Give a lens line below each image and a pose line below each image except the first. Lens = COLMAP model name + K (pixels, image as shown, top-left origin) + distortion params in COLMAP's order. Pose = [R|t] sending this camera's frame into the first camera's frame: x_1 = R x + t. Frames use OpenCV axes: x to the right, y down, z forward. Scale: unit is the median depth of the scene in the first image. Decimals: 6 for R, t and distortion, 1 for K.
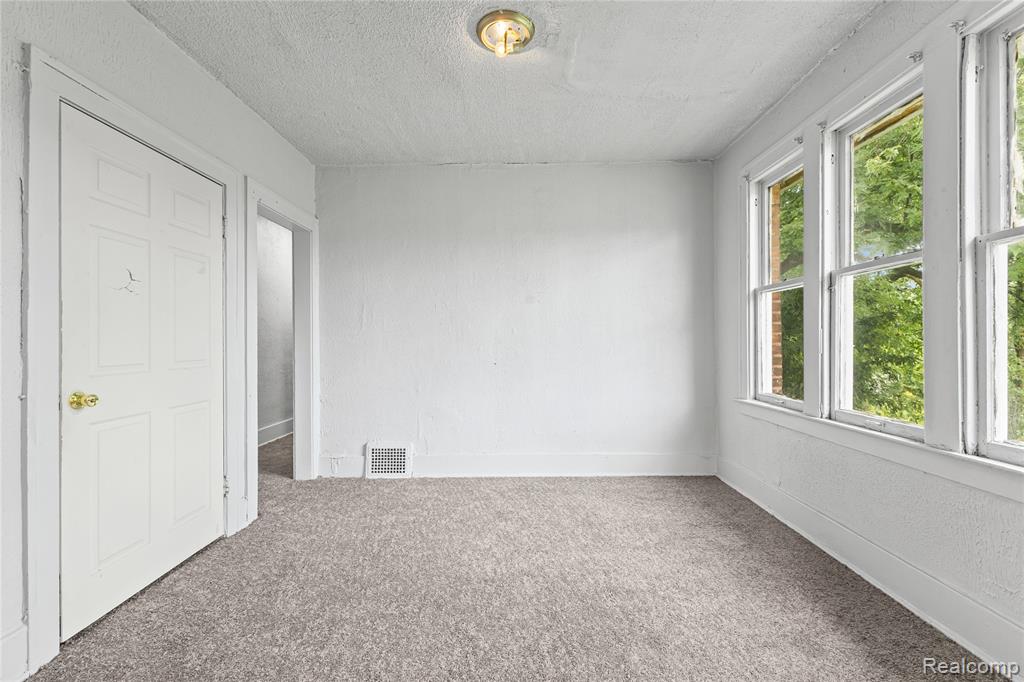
lens RADIAL K [[443.9, 0, 505.6], [0, 443.9, 339.6], [0, 0, 1]] dist [0.005262, -0.000737]
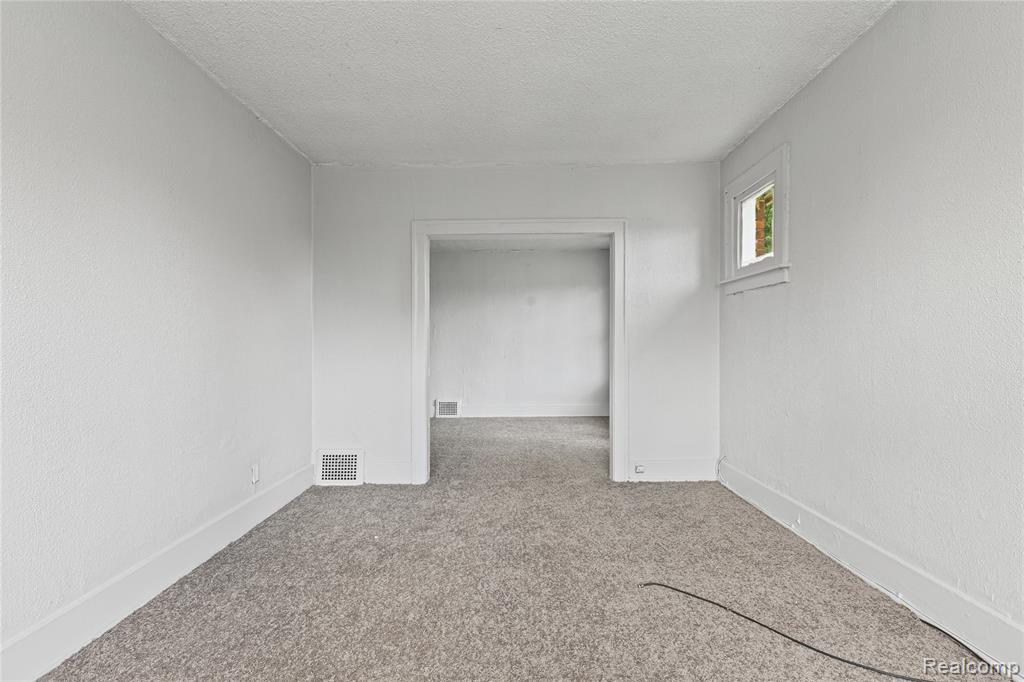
lens RADIAL K [[443.9, 0, 518.8], [0, 443.9, 343.6], [0, 0, 1]] dist [0.005262, -0.000737]
pose [[0.999901, -0.002161, 0.013915, 0.010379], [0.002299, 0.999948, -0.009933, 0.016693], [-0.013893, 0.009964, 0.999854, -0.891698]]
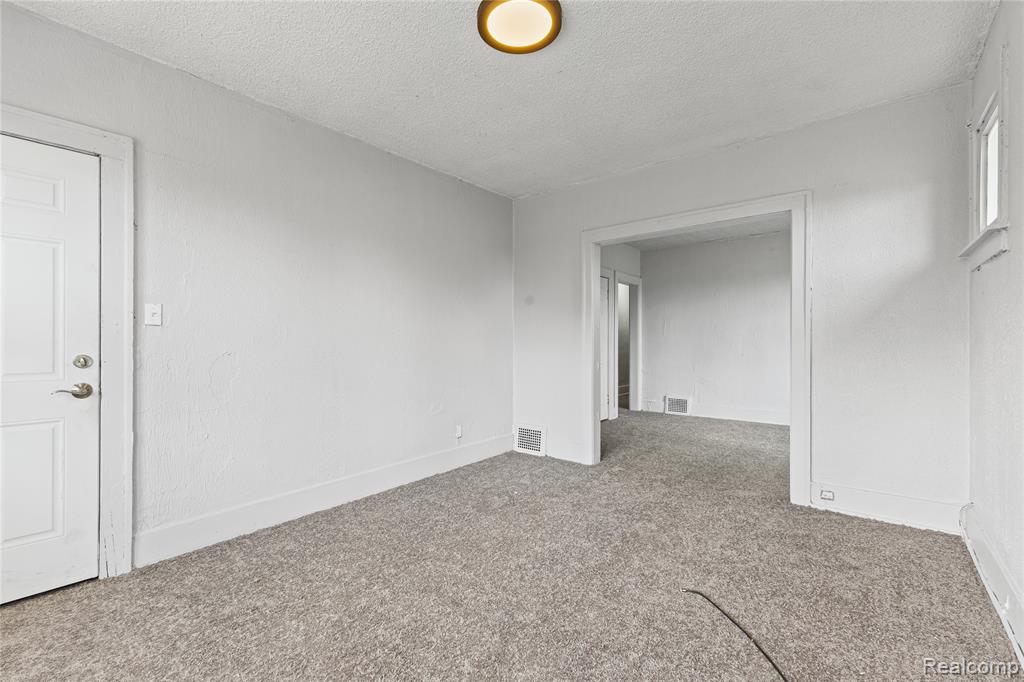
lens RADIAL K [[443.9, 0, 512.0], [0, 443.9, 342.8], [0, 0, 1]] dist [0.005262, -0.000737]
pose [[0.785068, 0.003279, -0.619401, 0.343480], [-0.004313, 0.999991, -0.000173, 0.013687], [0.619395, 0.002807, 0.785075, -0.891800]]
